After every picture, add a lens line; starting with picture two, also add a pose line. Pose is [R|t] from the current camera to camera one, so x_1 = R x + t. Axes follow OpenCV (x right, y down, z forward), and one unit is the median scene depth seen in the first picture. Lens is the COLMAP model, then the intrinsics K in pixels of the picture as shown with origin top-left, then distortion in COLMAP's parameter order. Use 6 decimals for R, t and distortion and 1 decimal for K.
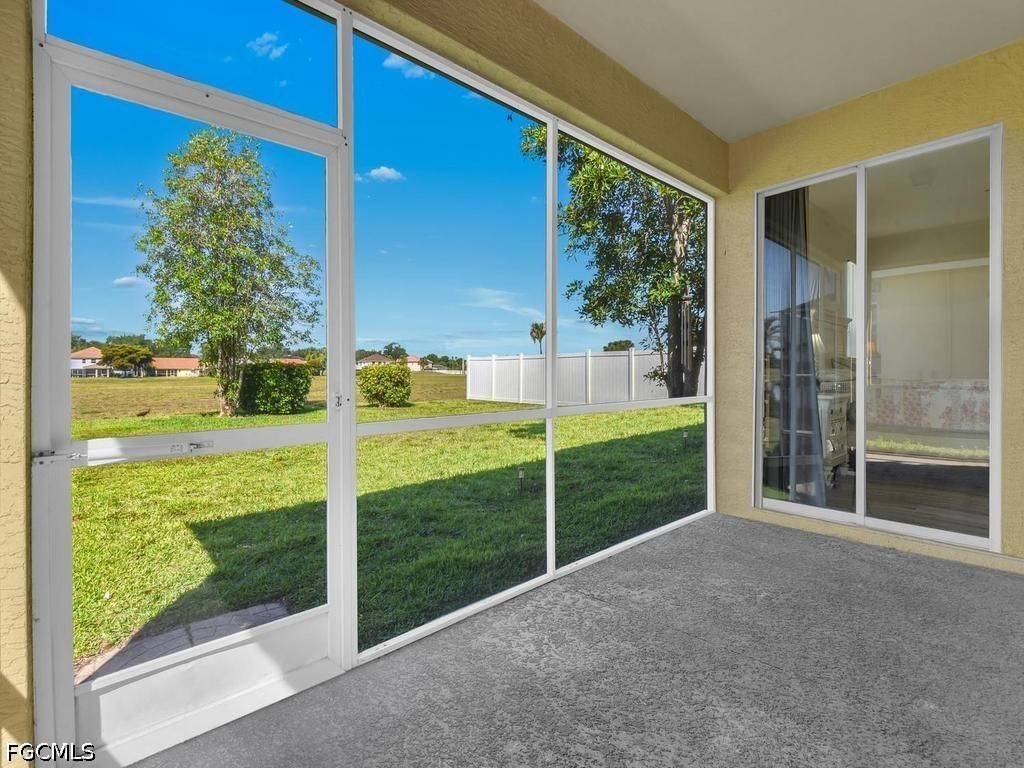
lens RADIAL K [[466.1, 0, 516.7], [0, 466.1, 368.3], [0, 0, 1]] dist [-0.004344, -0.006992]
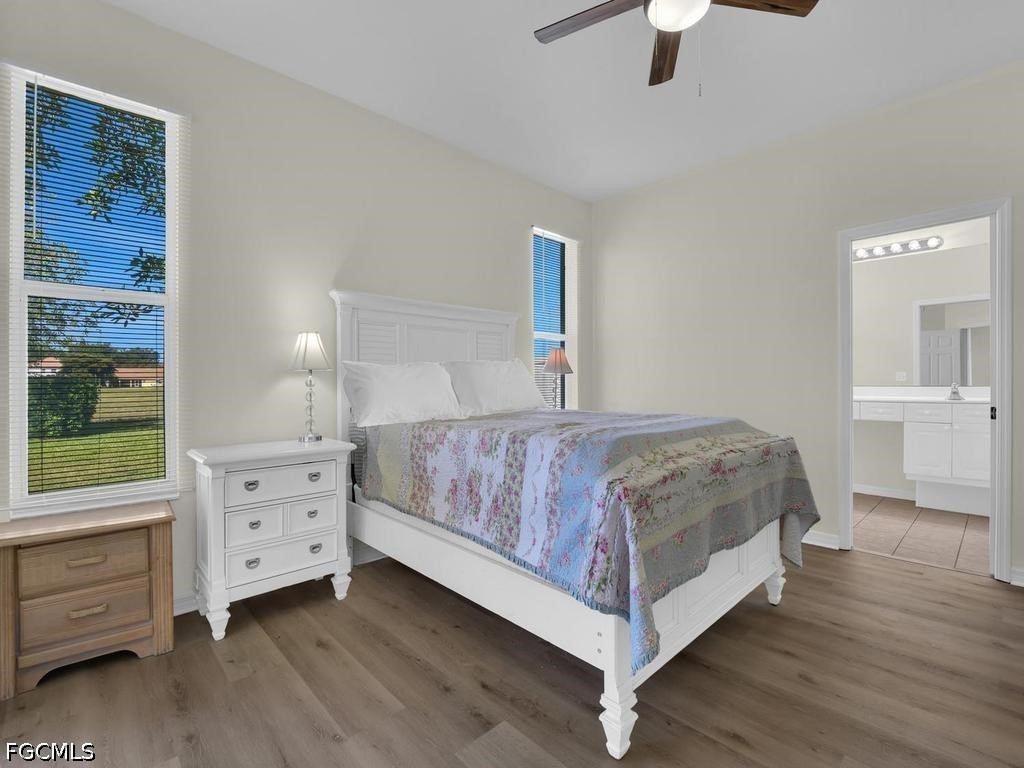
lens RADIAL K [[466.1, 0, 514.7], [0, 466.1, 381.5], [0, 0, 1]] dist [-0.004344, -0.006992]
pose [[0.999911, 0.002043, 0.013178, 0.265775], [-0.002123, 0.999979, 0.006081, -0.005682], [-0.013165, -0.006108, 0.999895, 0.156077]]
